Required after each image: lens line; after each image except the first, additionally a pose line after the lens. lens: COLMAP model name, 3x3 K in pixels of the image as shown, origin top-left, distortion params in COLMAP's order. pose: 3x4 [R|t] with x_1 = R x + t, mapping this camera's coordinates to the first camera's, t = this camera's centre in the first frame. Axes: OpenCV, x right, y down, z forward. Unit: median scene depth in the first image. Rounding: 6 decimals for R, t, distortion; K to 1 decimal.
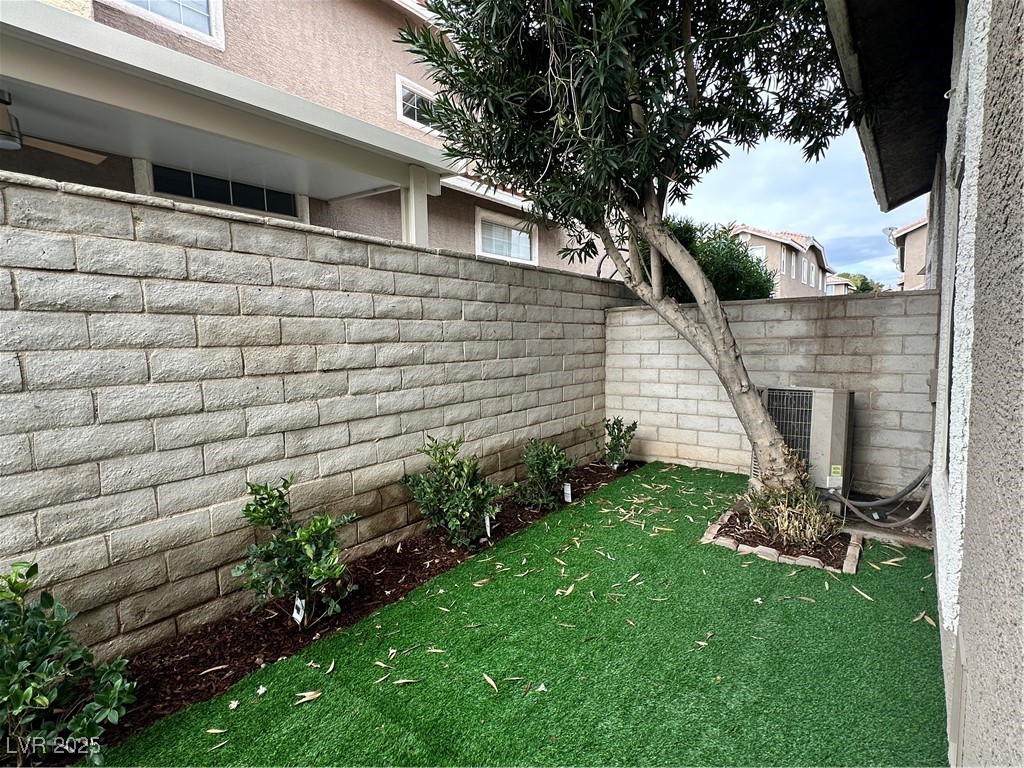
lens RADIAL K [[507.0, 0, 514.2], [0, 507.0, 383.0], [0, 0, 1]] dist [-0.000756, -0.001316]
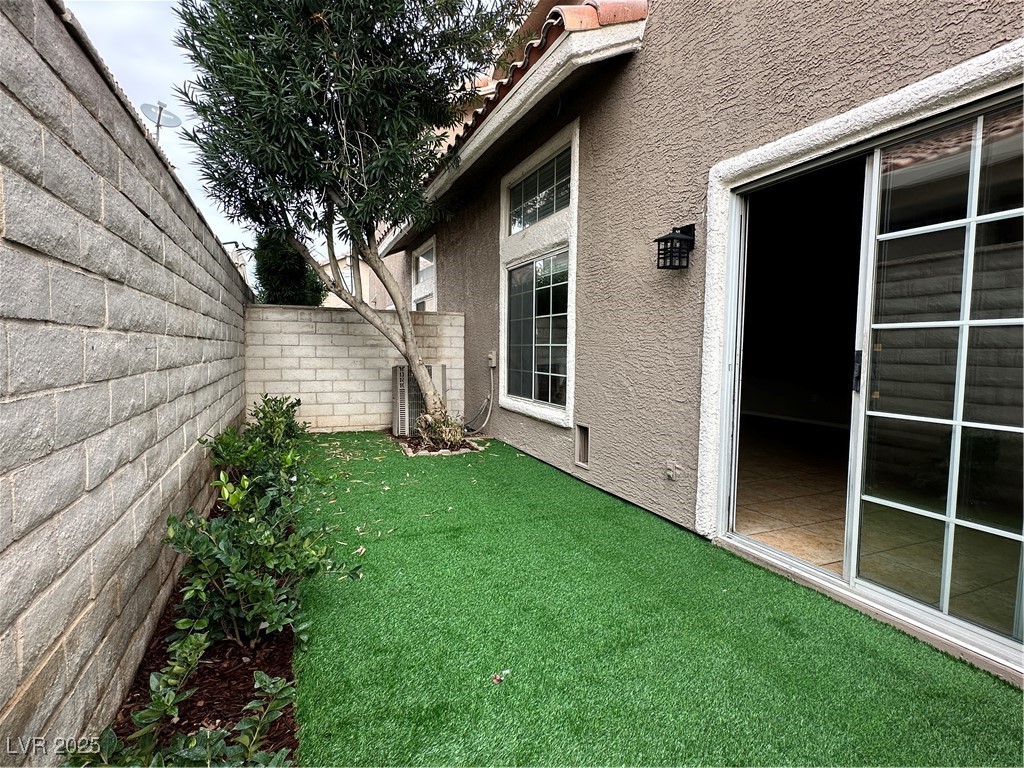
lens RADIAL K [[507.0, 0, 512.4], [0, 507.0, 384.0], [0, 0, 1]] dist [-0.000756, -0.001316]
pose [[0.482011, -0.033421, 0.875528, -0.553460], [0.055025, 0.998454, 0.007820, 0.055812], [-0.874436, 0.044407, 0.483105, -0.045014]]
